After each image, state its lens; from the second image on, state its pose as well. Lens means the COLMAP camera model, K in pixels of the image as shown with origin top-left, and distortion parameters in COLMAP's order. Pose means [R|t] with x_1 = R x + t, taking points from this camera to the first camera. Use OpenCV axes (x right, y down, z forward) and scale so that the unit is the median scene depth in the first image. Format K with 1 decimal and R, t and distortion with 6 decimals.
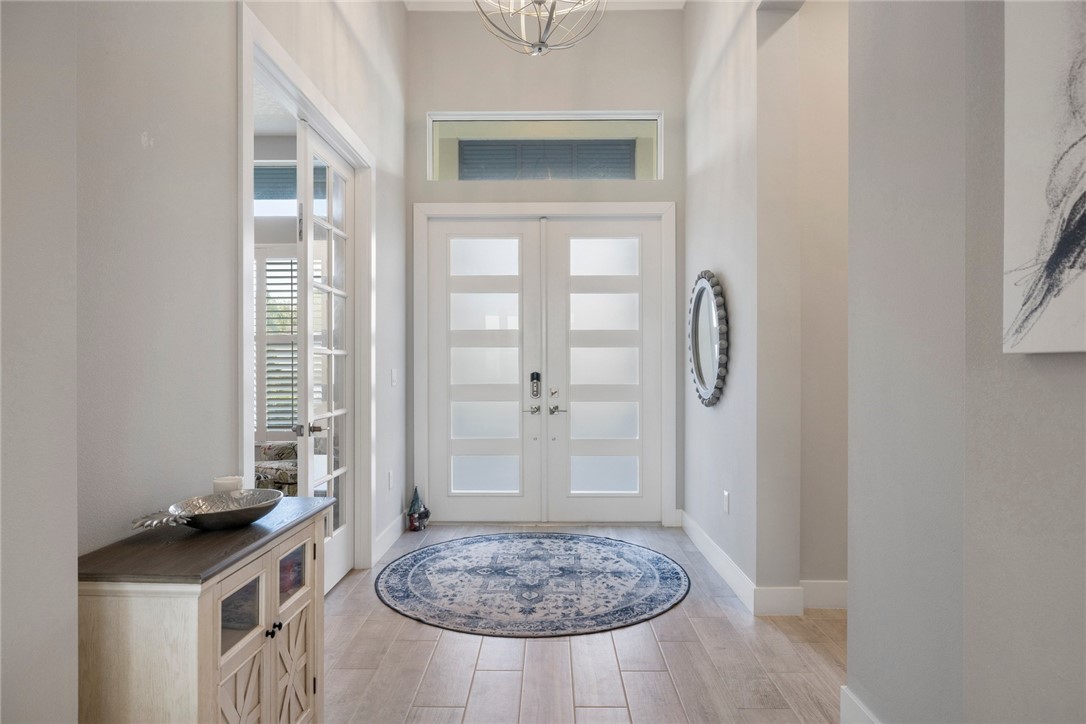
lens RADIAL K [[649.9, 0, 543.0], [0, 649.9, 362.0], [0, 0, 1]] dist [-0.000332, -0.000326]
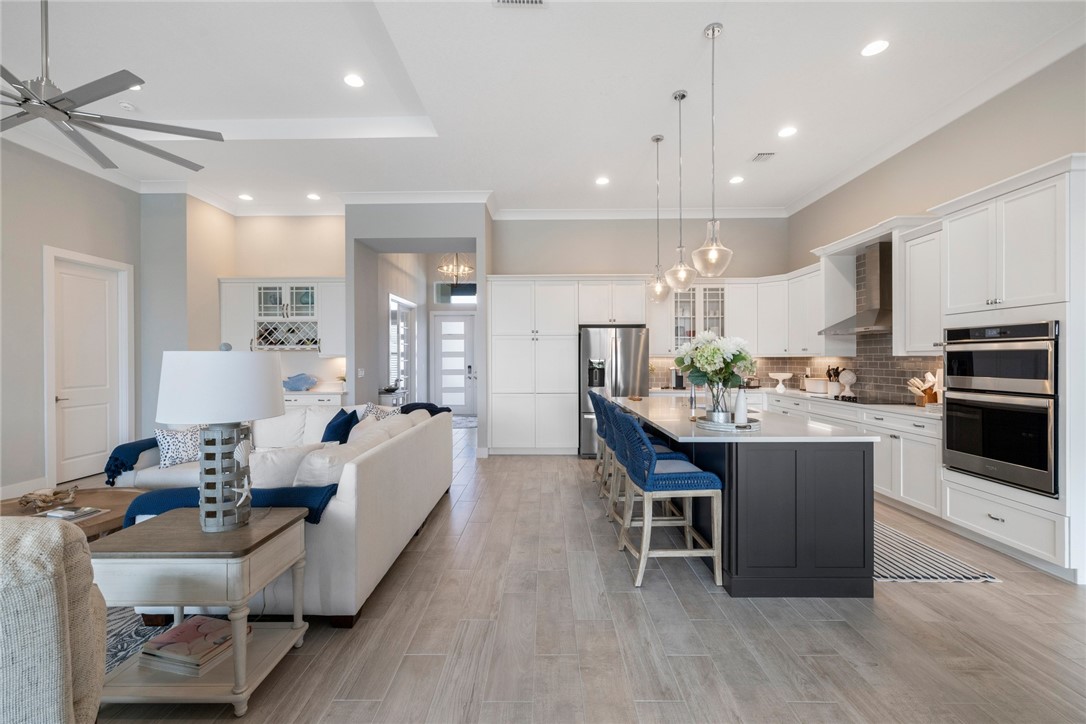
lens RADIAL K [[455.5, 0, 540.7], [0, 455.5, 361.3], [0, 0, 1]] dist [0.000904, 0.000192]
pose [[0.999943, -0.002419, 0.010395, 0.305302], [0.002280, 0.999908, 0.013351, -0.032891], [-0.010427, -0.013326, 0.999857, -1.168761]]
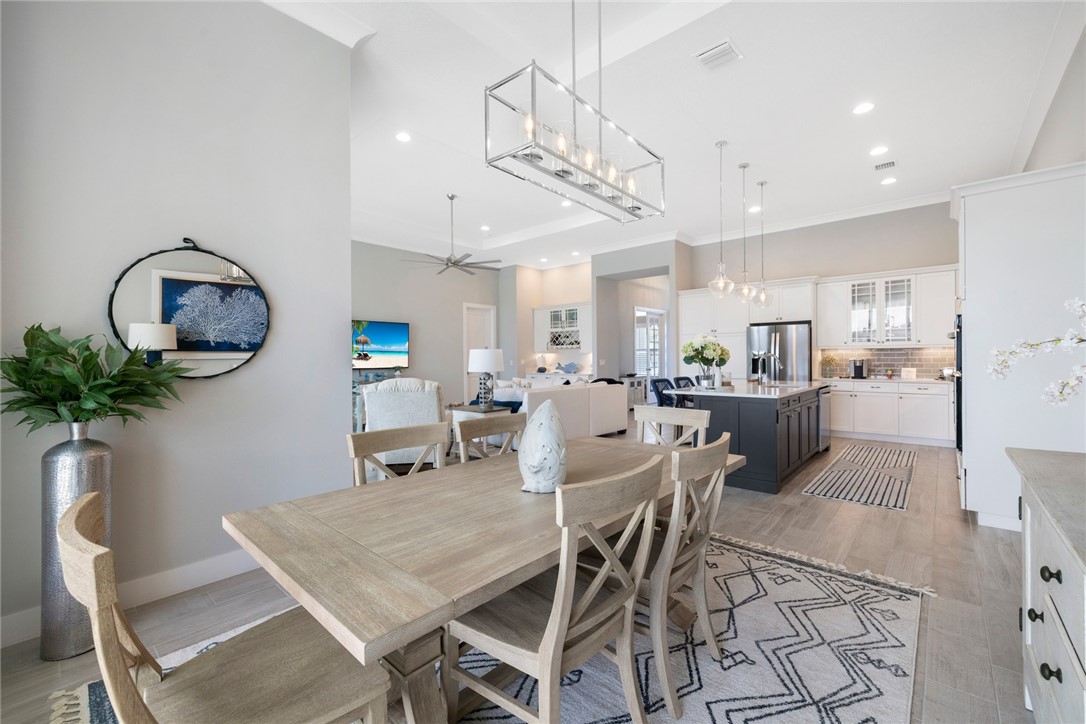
lens RADIAL K [[455.5, 0, 540.7], [0, 455.5, 361.3], [0, 0, 1]] dist [0.000904, 0.000192]
pose [[0.763967, -0.001661, -0.645253, 0.883019], [0.013849, 0.999809, 0.013823, -0.020001], [0.645106, -0.019497, 0.763844, -1.562908]]
